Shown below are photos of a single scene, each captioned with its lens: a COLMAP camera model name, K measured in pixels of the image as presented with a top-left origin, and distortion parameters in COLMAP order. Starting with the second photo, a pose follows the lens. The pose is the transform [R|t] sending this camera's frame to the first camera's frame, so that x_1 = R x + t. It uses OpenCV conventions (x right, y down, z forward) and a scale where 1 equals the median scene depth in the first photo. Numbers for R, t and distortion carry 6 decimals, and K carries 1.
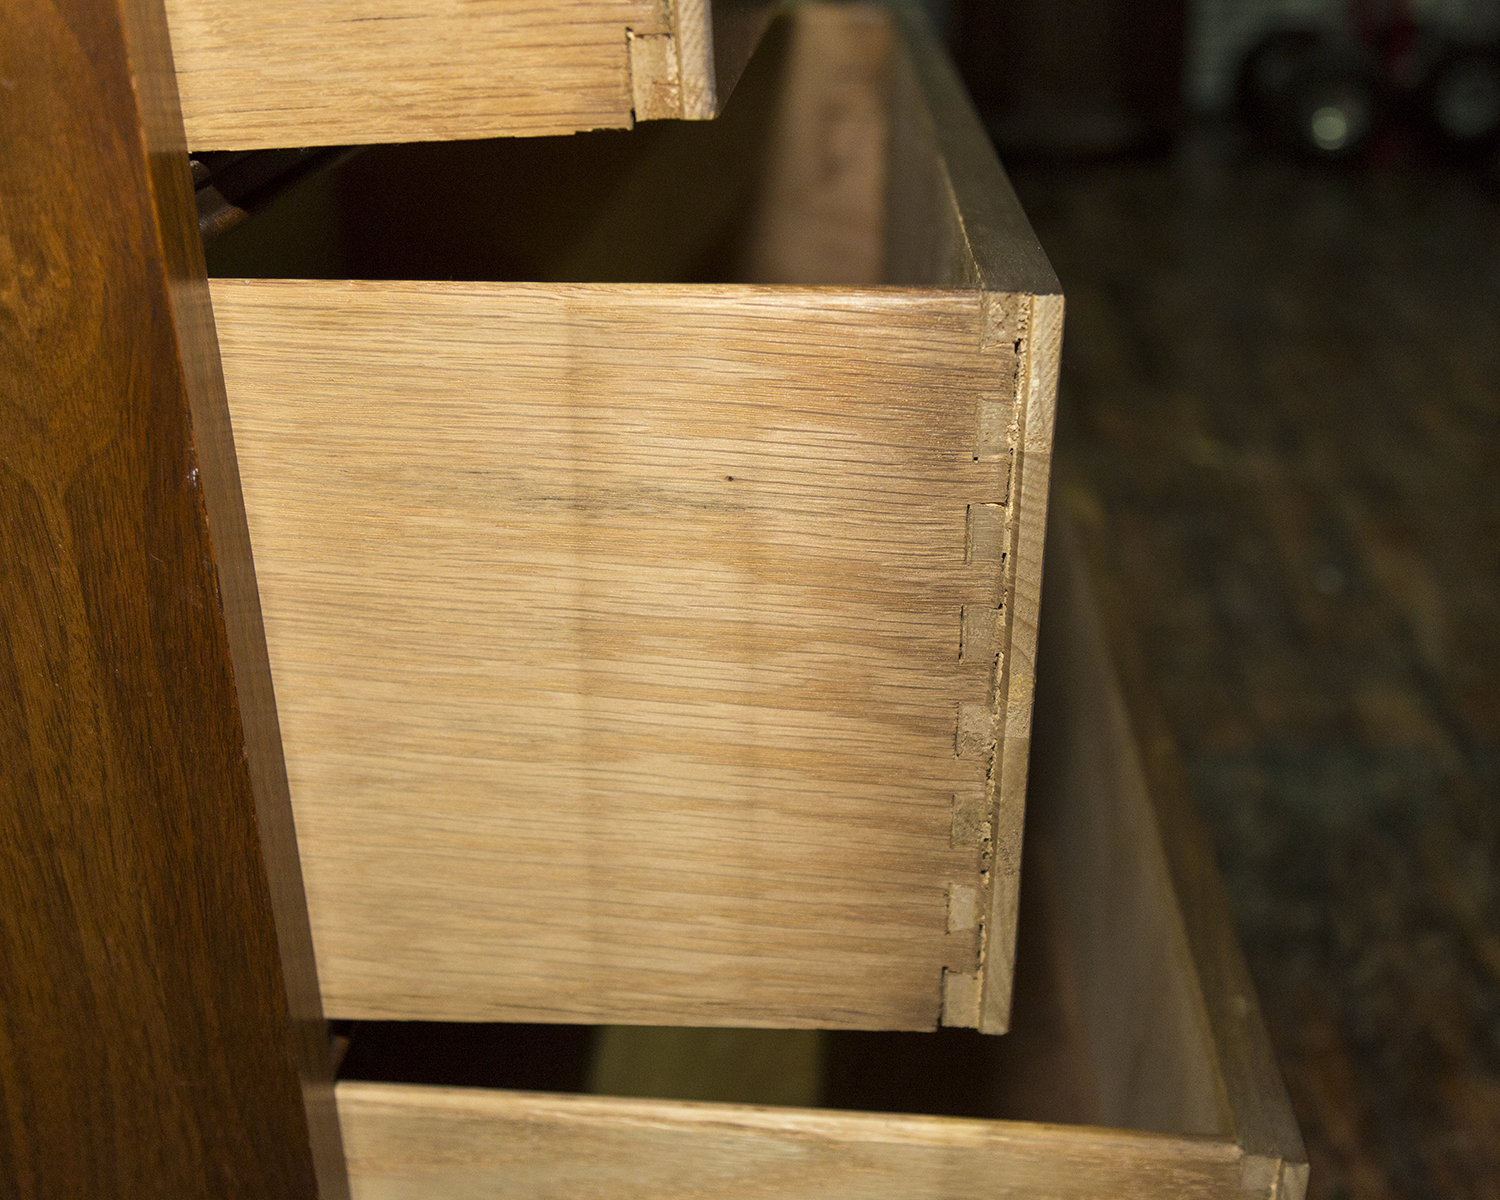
lens RADIAL K [[1752.6, 0, 734.5], [0, 1752.6, 646.3], [0, 0, 1]] dist [0.020156, 0.000000]
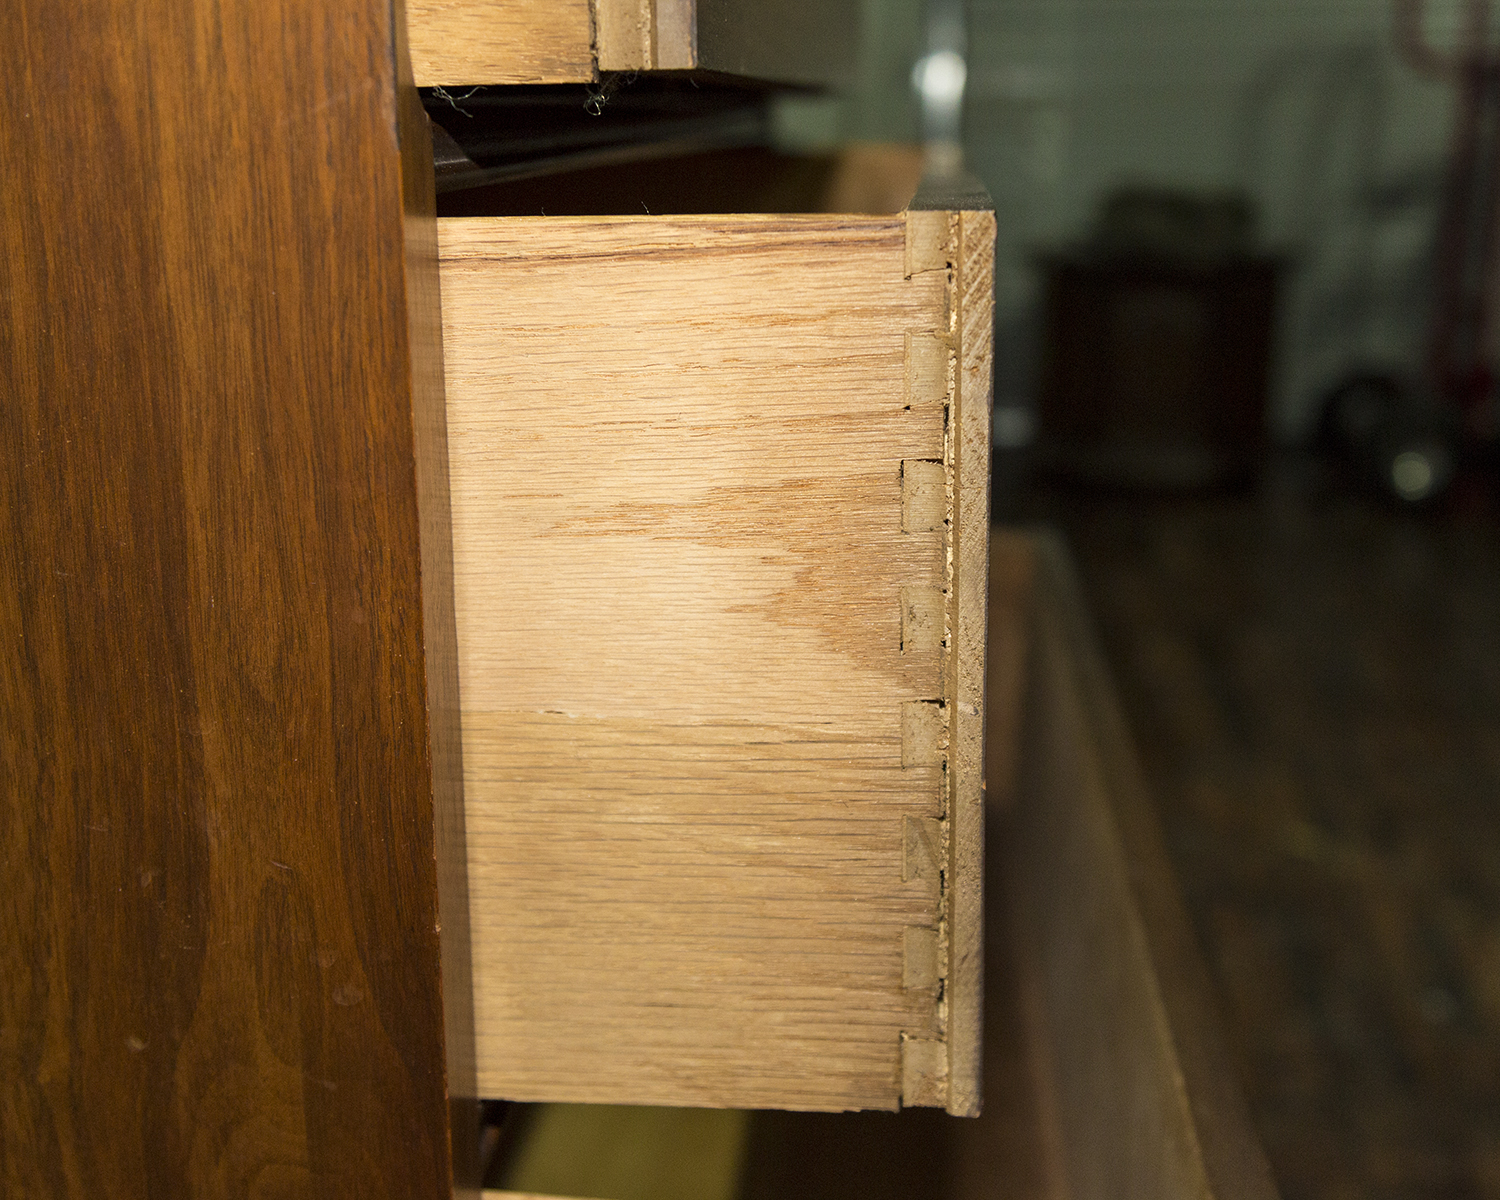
lens RADIAL K [[1752.6, 0, 751.0], [0, 1752.6, 607.5], [0, 0, 1]] dist [0.020156, 0.000000]
pose [[0.998303, 0.049773, -0.030237, -0.106693], [-0.053789, 0.987051, -0.151116, -0.352705], [0.022324, 0.152486, 0.988053, -0.073519]]
